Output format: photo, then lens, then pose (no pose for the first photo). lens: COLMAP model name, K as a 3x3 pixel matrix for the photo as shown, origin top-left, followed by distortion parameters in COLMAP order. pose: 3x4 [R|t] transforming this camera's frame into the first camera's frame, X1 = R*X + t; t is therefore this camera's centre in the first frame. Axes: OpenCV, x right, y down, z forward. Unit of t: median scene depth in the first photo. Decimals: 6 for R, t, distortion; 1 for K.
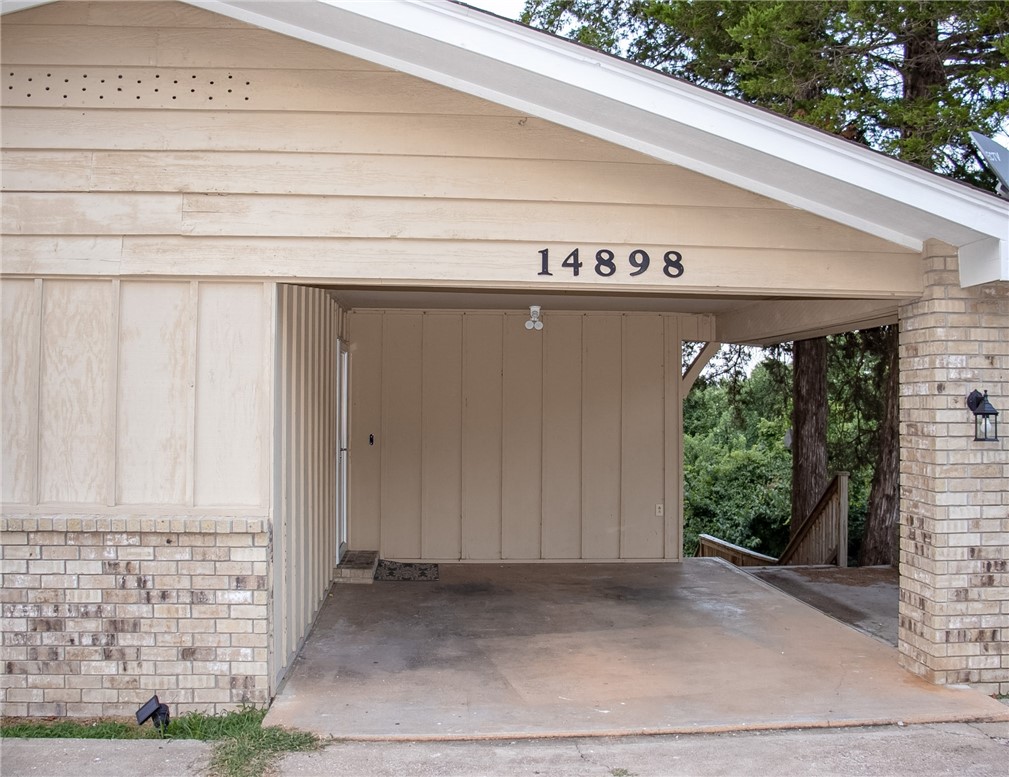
lens RADIAL K [[1004.5, 0, 507.4], [0, 1004.5, 380.8], [0, 0, 1]] dist [-0.182414, 0.173580]
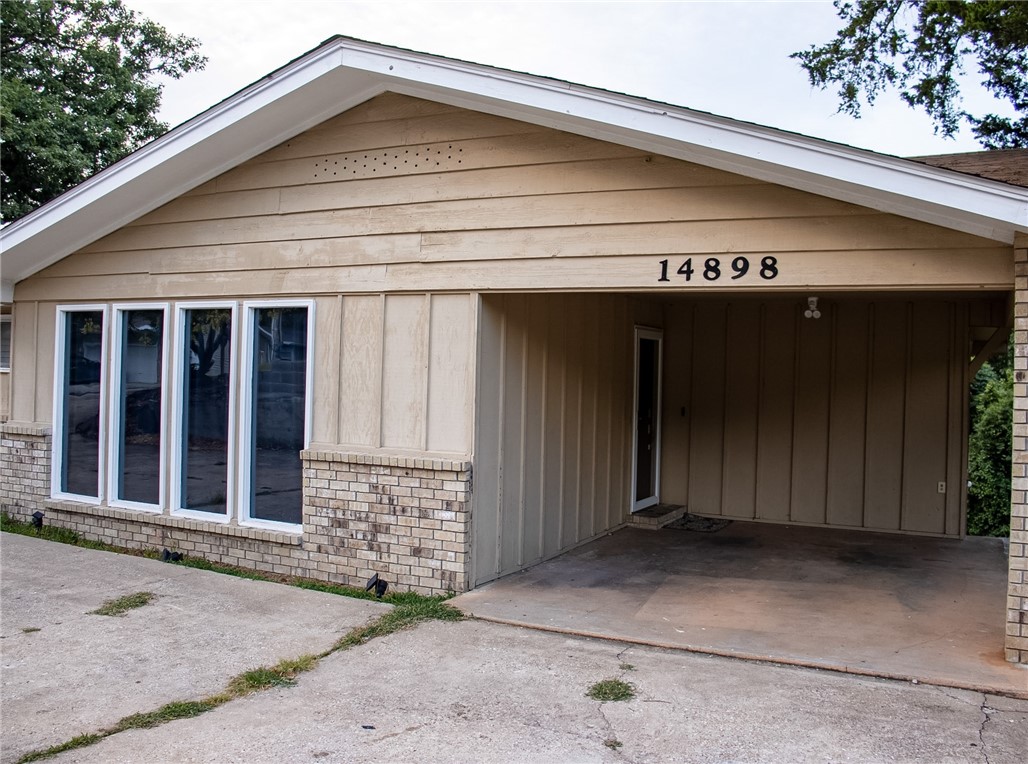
lens RADIAL K [[947.9, 0, 514.0], [0, 947.9, 382.0], [0, 0, 1]] dist [-0.191866, 0.195492]
pose [[0.851435, 0.017976, -0.524152, 0.514891], [-0.004602, 0.999630, 0.026808, -0.010356], [0.524440, -0.020413, 0.851203, -0.105236]]
